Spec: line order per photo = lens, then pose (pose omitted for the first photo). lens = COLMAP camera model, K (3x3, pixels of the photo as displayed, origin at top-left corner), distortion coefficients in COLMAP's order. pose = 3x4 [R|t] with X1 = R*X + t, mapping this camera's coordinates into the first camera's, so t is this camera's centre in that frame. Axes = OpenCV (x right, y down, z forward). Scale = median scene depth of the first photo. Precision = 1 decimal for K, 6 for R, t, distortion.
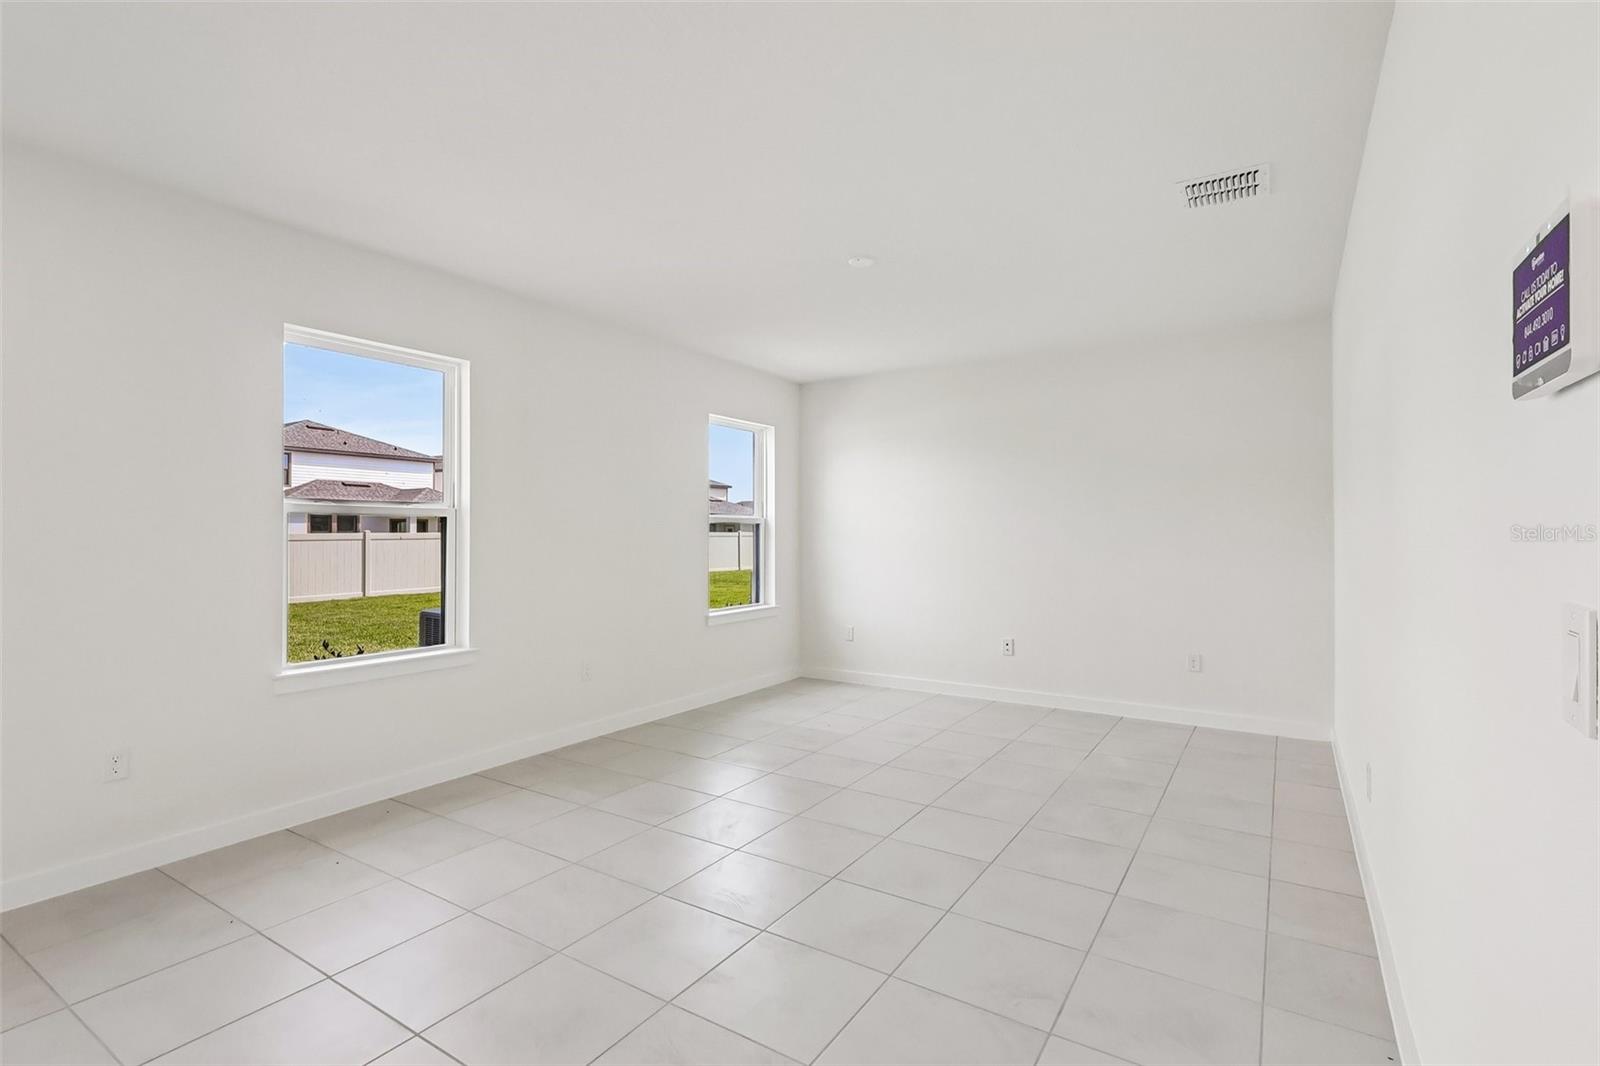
lens RADIAL K [[758.0, 0, 790.3], [0, 758.0, 531.7], [0, 0, 1]] dist [0.014996, 0.000676]
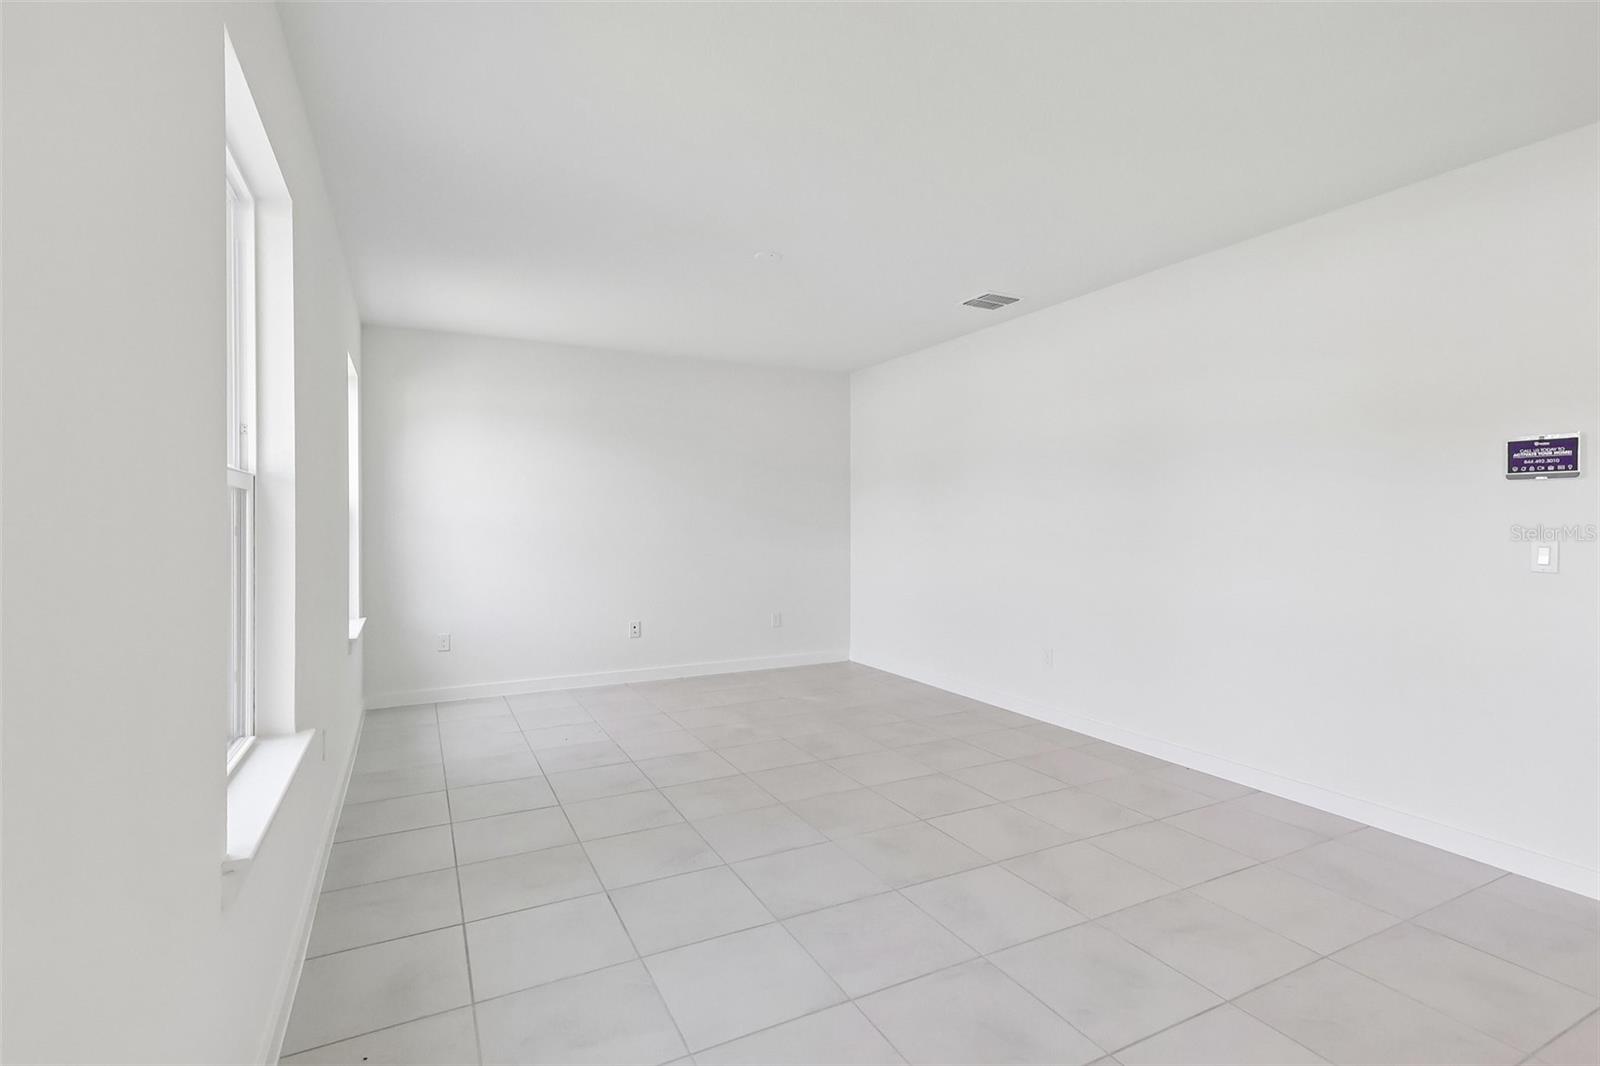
lens RADIAL K [[758.0, 0, 785.5], [0, 758.0, 523.5], [0, 0, 1]] dist [0.014996, 0.000676]
pose [[0.508120, -0.009522, 0.861234, -0.507546], [0.002267, 0.999950, 0.009718, -0.003909], [-0.861283, -0.002985, 0.508116, 0.290774]]
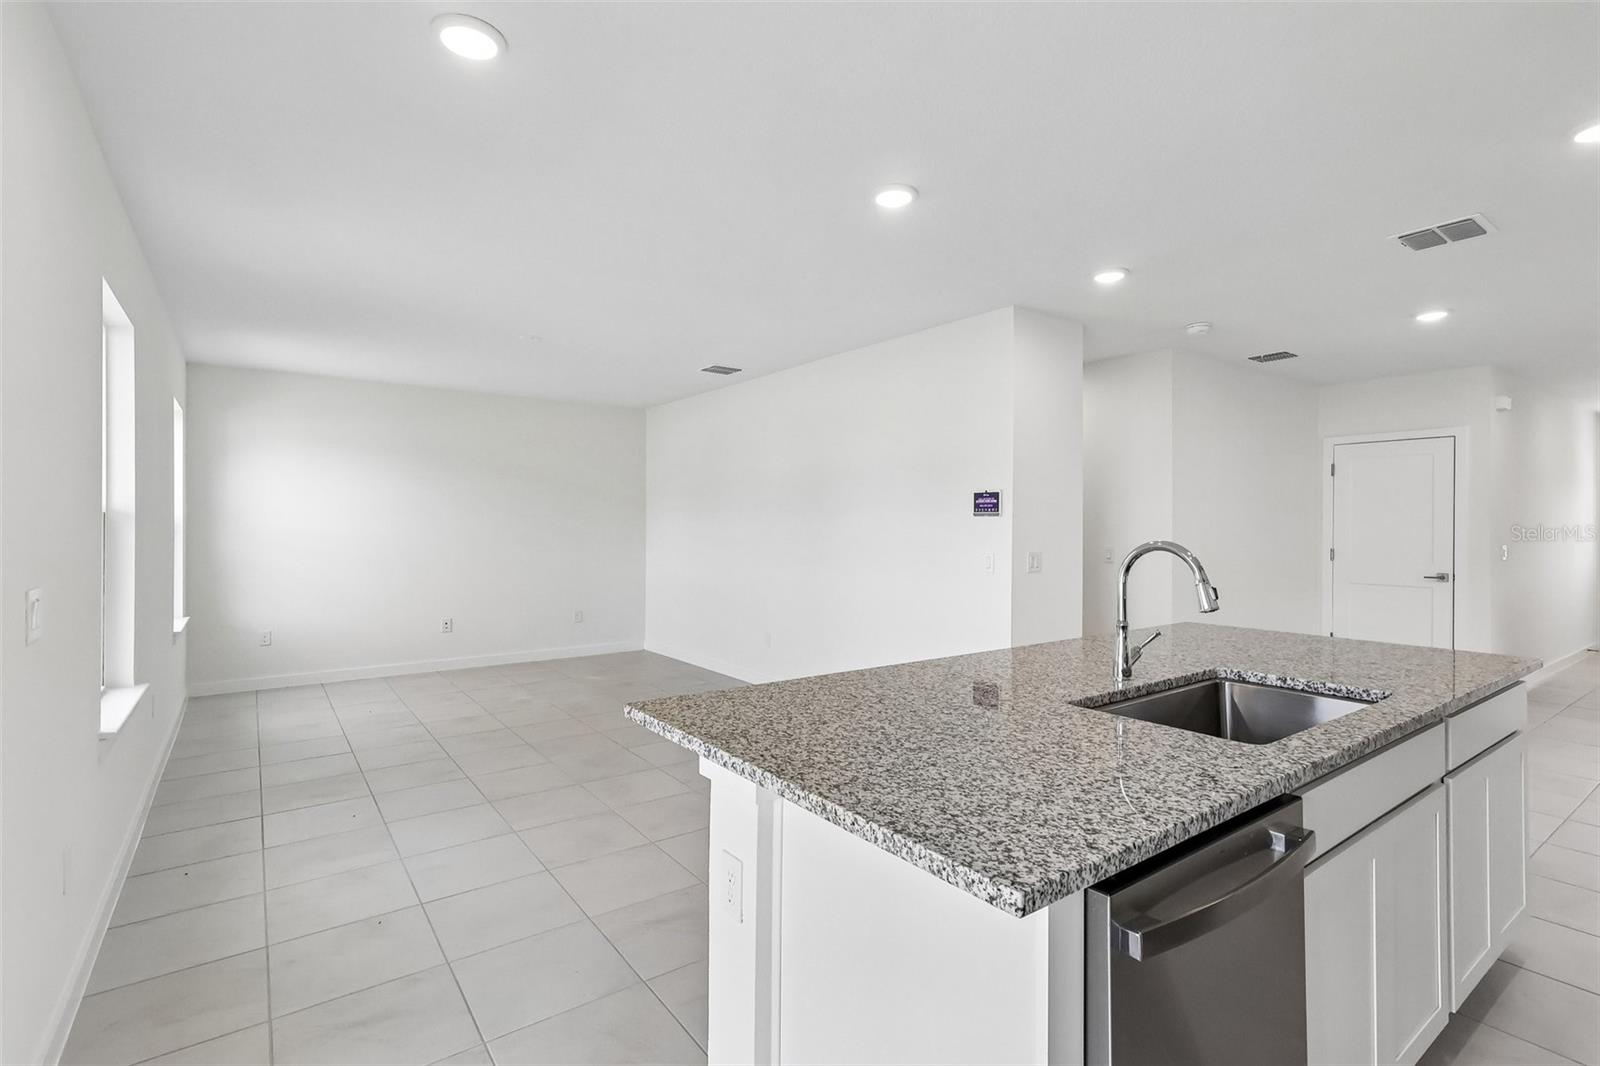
lens RADIAL K [[758.0, 0, 788.8], [0, 758.0, 527.4], [0, 0, 1]] dist [0.014996, 0.000676]
pose [[0.365574, -0.007405, 0.930753, -0.654370], [-0.004322, 0.999944, 0.009652, -0.020700], [-0.930772, -0.007551, 0.365522, 0.038281]]
